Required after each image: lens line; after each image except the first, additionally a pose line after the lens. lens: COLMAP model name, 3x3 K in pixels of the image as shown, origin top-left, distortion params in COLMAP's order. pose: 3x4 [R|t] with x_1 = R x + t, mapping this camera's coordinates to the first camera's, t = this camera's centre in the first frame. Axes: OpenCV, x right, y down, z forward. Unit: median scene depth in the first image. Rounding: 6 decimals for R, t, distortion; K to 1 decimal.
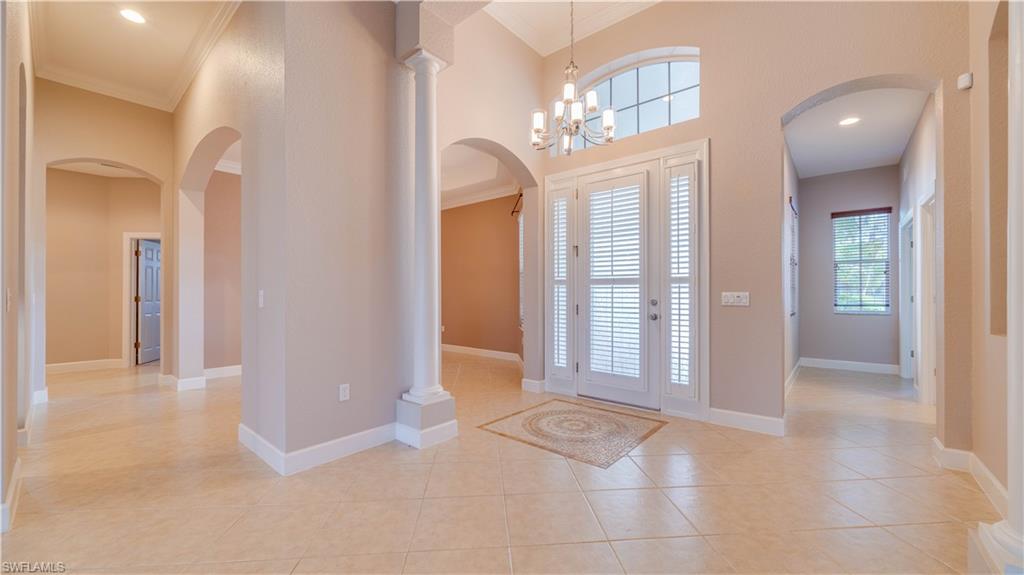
lens RADIAL K [[386.5, 0, 517.8], [0, 386.5, 291.6], [0, 0, 1]] dist [-0.005014, -0.001091]
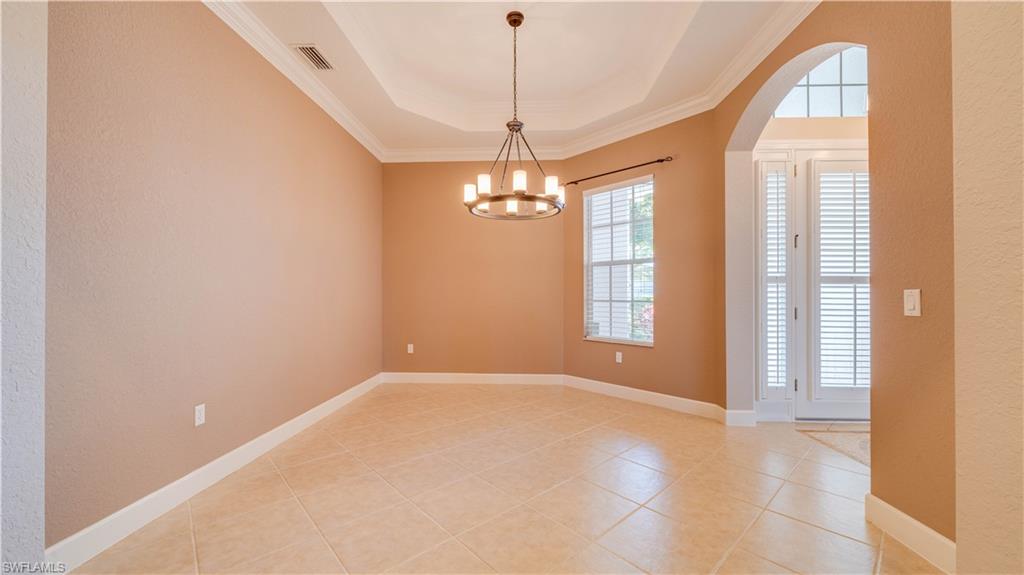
lens RADIAL K [[386.5, 0, 514.3], [0, 386.5, 293.3], [0, 0, 1]] dist [-0.005014, -0.001091]
pose [[0.793818, 0.000769, 0.608155, -0.839266], [-0.004699, 0.999977, 0.004870, 0.002898], [-0.608138, -0.006723, 0.793803, 0.750931]]
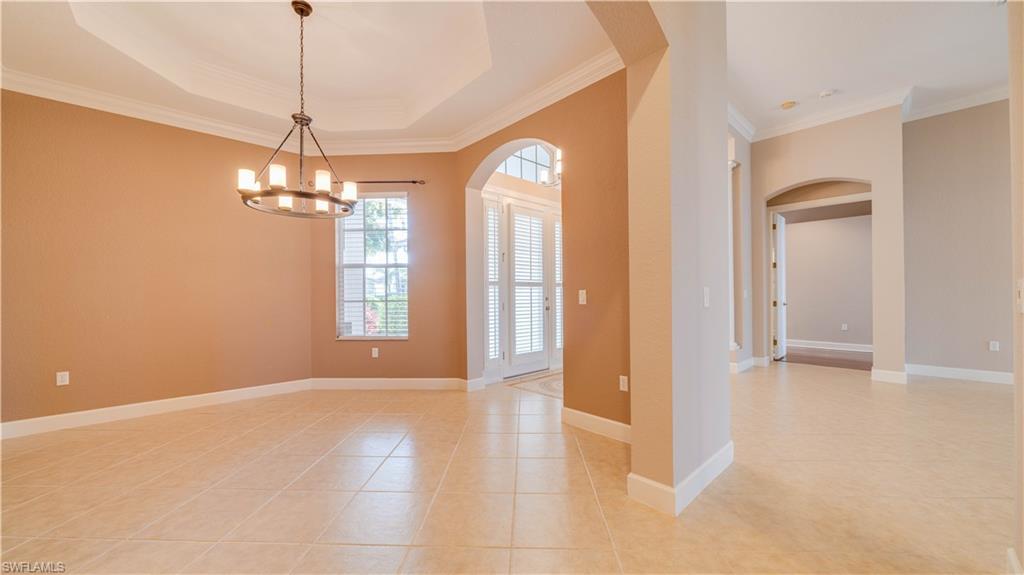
lens RADIAL K [[362.6, 0, 513.1], [0, 362.6, 295.2], [0, 0, 1]] dist [-0.001906, -0.000177]
pose [[0.129115, -0.005137, 0.991616, -0.988201], [0.001513, 0.999986, 0.004983, 0.005352], [-0.991628, 0.000857, 0.129121, 0.863016]]
